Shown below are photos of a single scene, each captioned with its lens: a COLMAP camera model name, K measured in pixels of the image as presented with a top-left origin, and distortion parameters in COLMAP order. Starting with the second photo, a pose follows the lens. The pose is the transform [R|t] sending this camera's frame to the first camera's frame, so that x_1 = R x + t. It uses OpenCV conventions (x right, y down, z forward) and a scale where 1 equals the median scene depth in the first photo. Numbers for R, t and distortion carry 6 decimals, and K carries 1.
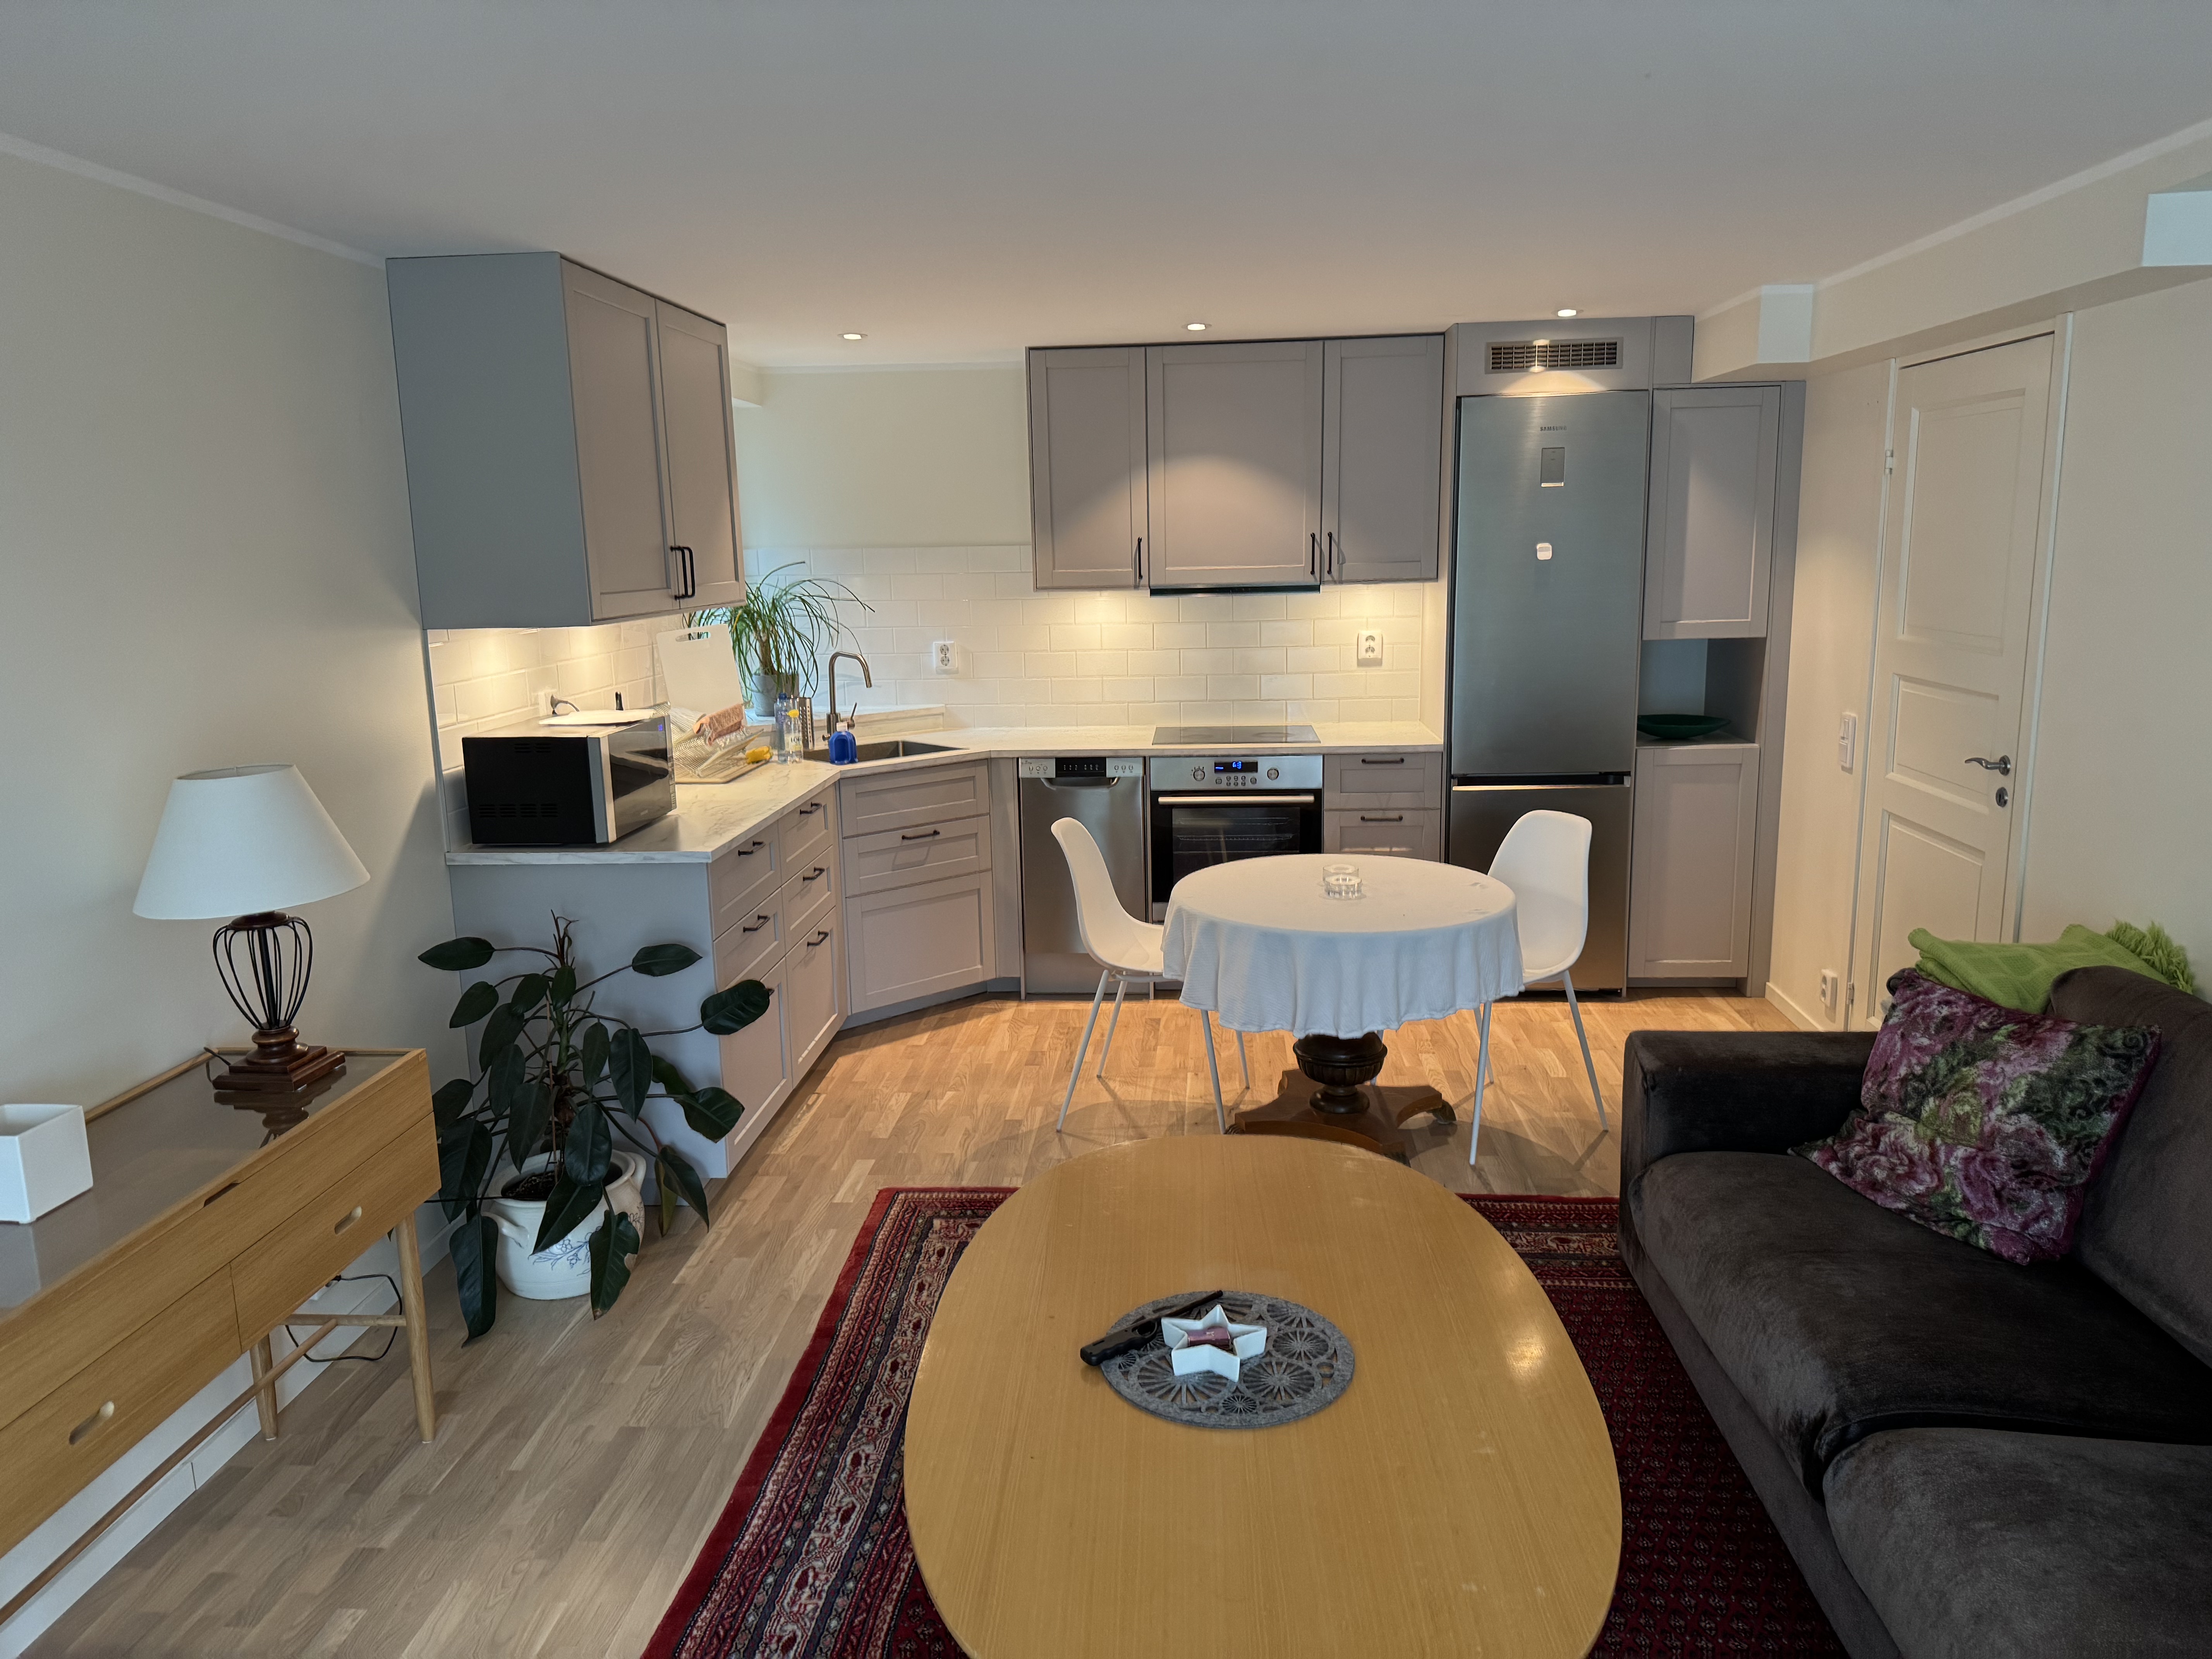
lens RADIAL K [[1571.9, 0, 1106.0], [0, 1571.9, 829.5], [0, 0, 1]] dist [-0.004181, -0.001980]
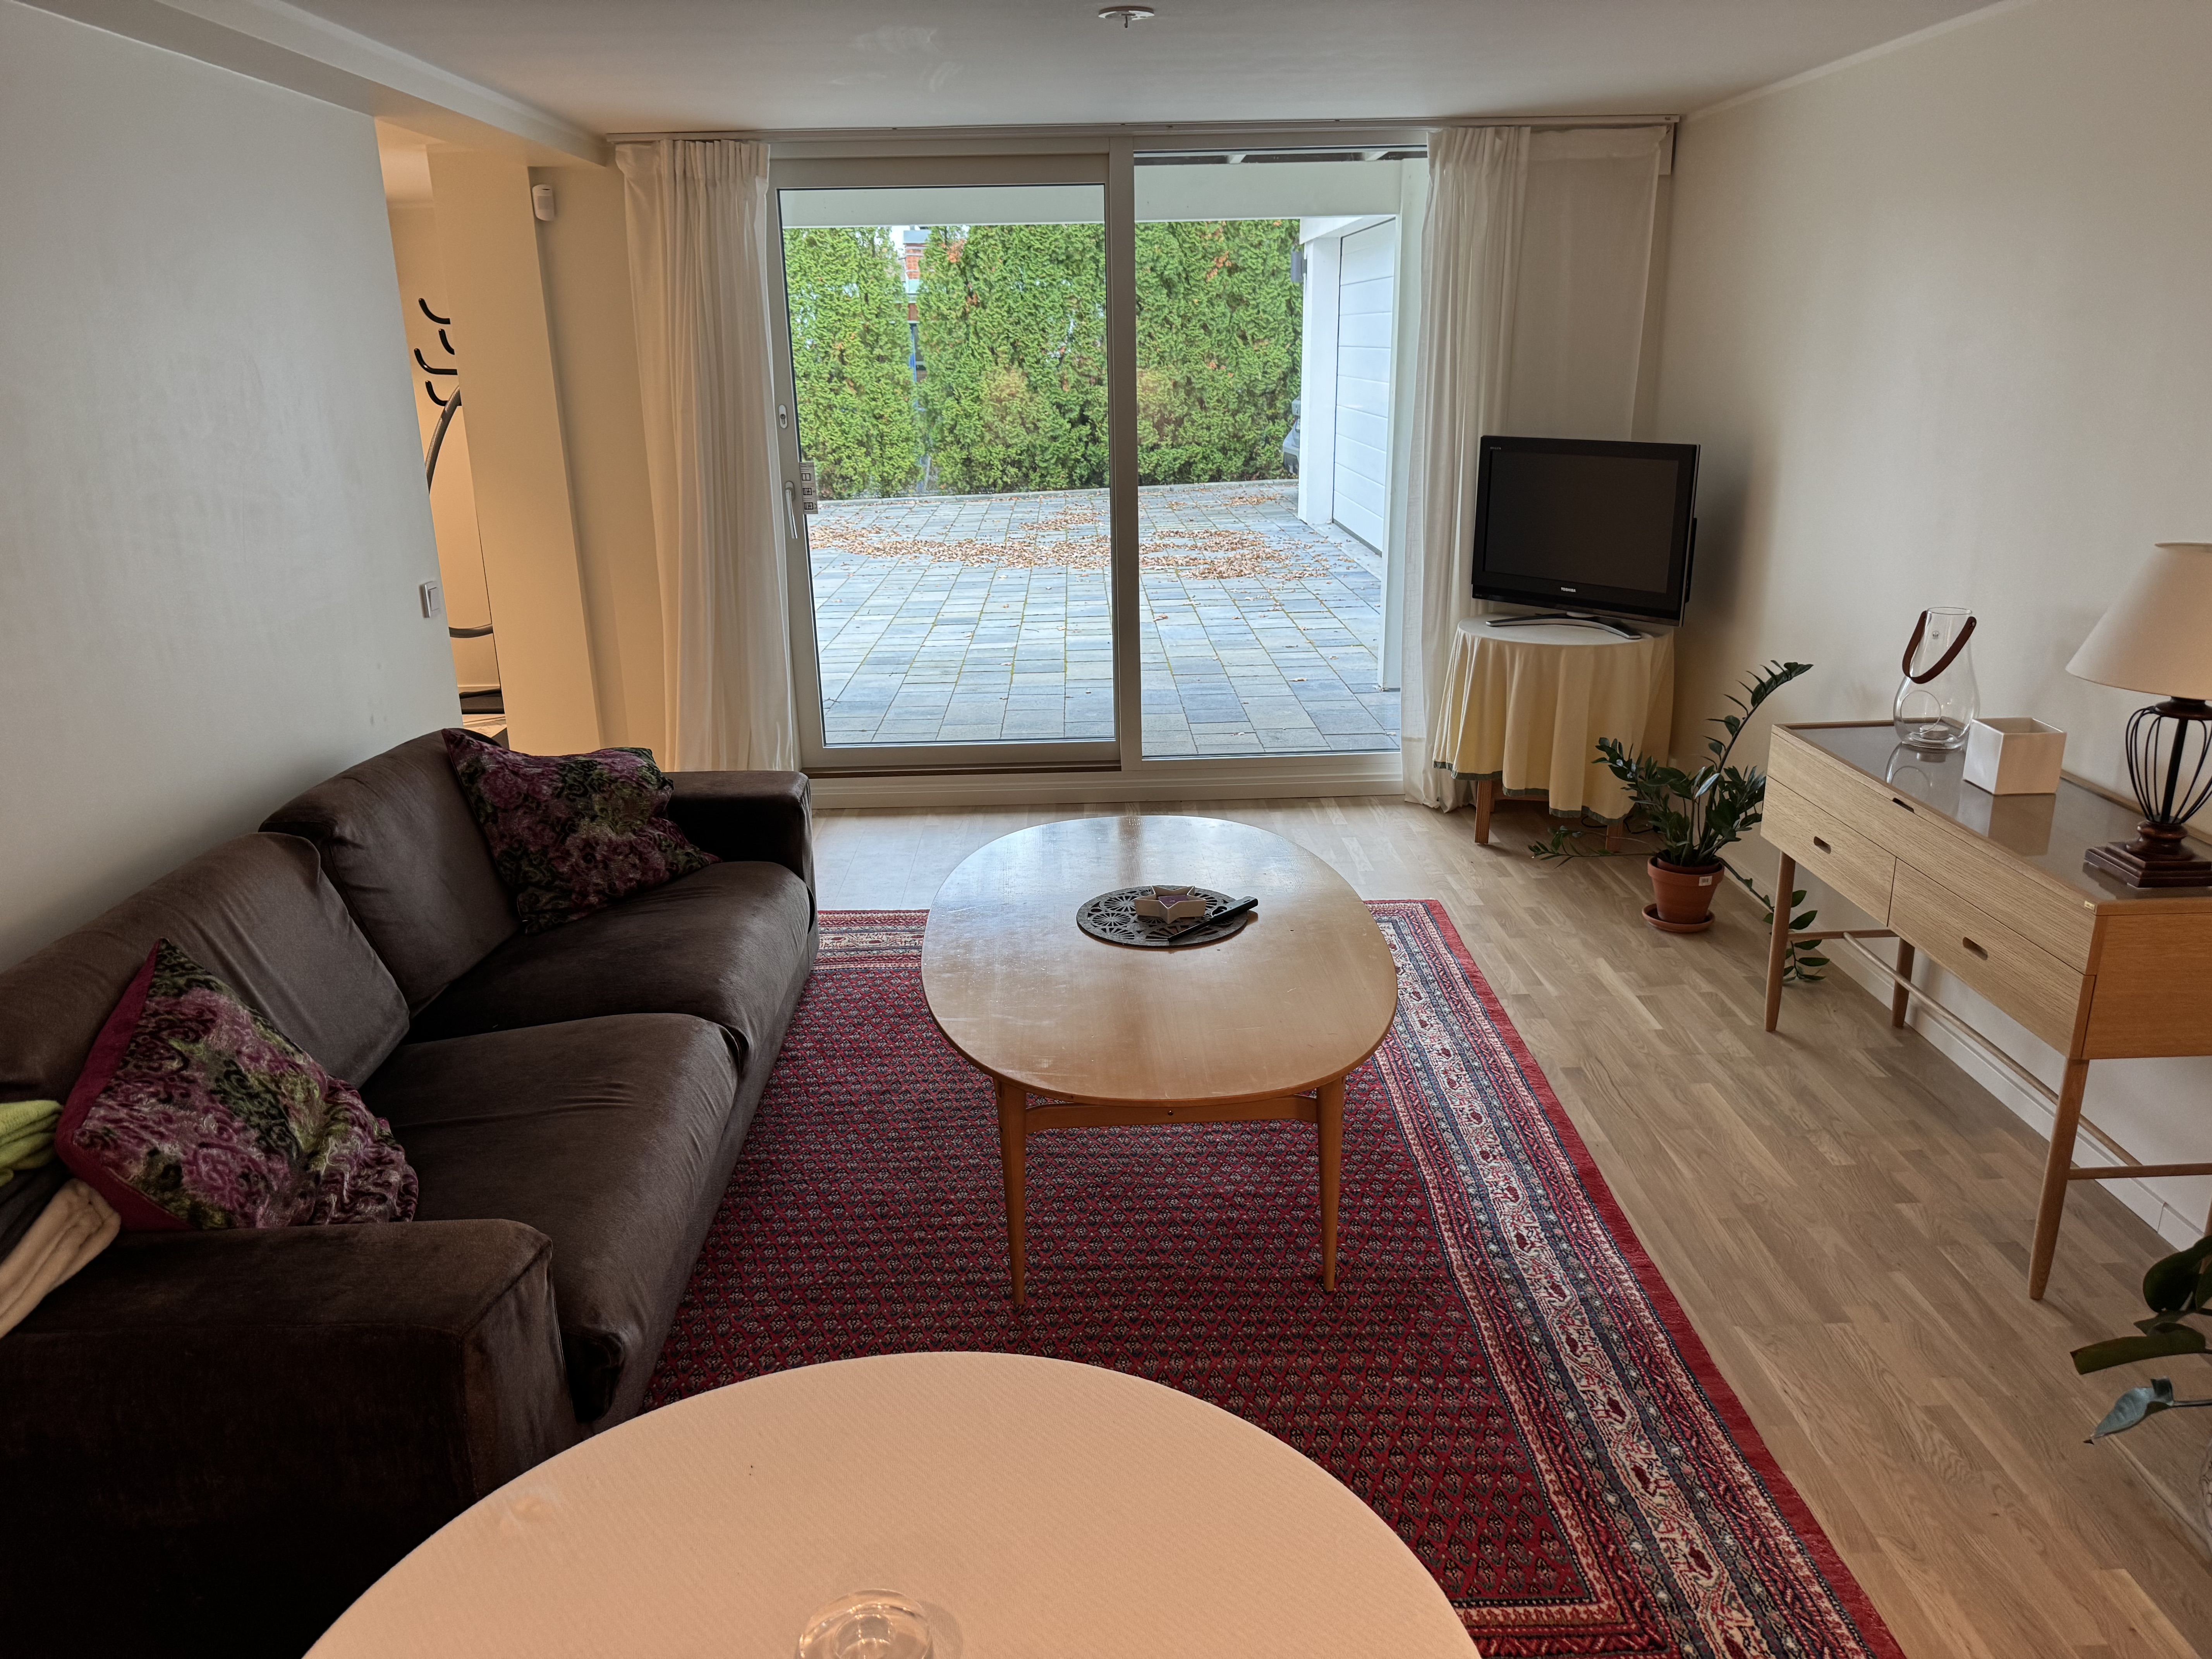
lens RADIAL K [[1571.9, 0, 1106.0], [0, 1571.9, 829.5], [0, 0, 1]] dist [-0.004181, -0.001980]
pose [[-0.994470, 0.070523, -0.077820, 0.170404], [0.025185, 0.879515, 0.475204, -0.311242], [0.101957, 0.470616, -0.876428, 1.626997]]
